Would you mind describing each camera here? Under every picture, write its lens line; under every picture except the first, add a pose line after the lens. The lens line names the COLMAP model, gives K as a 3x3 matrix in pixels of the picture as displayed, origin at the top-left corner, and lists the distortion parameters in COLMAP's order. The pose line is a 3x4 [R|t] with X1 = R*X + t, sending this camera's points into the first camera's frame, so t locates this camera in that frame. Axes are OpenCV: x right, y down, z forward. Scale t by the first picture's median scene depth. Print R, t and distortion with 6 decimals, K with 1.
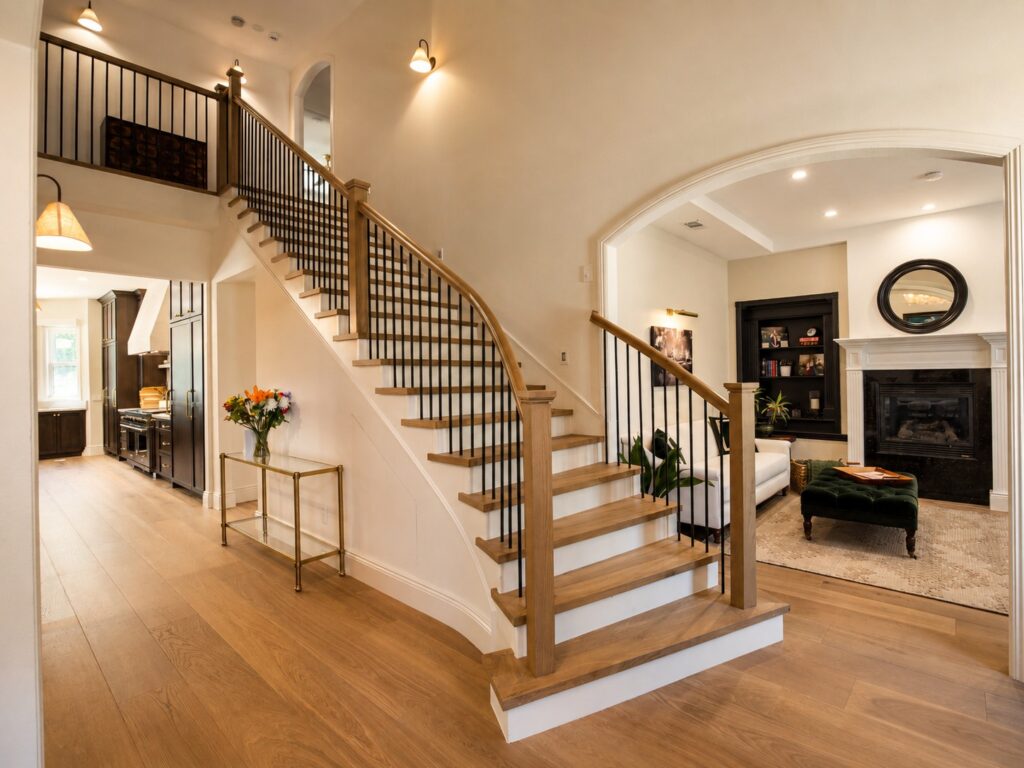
lens RADIAL K [[509.2, 0, 524.6], [0, 509.2, 370.0], [0, 0, 1]] dist [-0.003691, -0.000450]
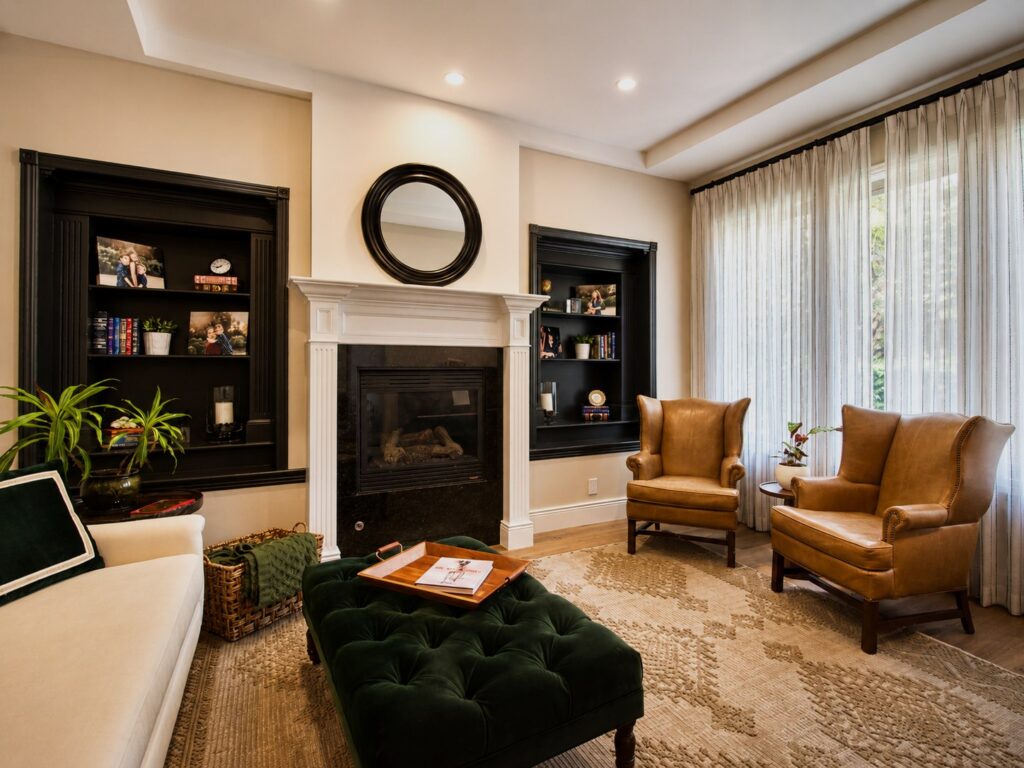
lens RADIAL K [[509.2, 0, 524.6], [0, 509.2, 370.0], [0, 0, 1]] dist [-0.003691, -0.000450]
pose [[0.322414, 0.022357, 0.946335, 0.205869], [-0.012126, 0.999737, -0.019487, 0.032400], [-0.946521, -0.005192, 0.322601, 0.585388]]
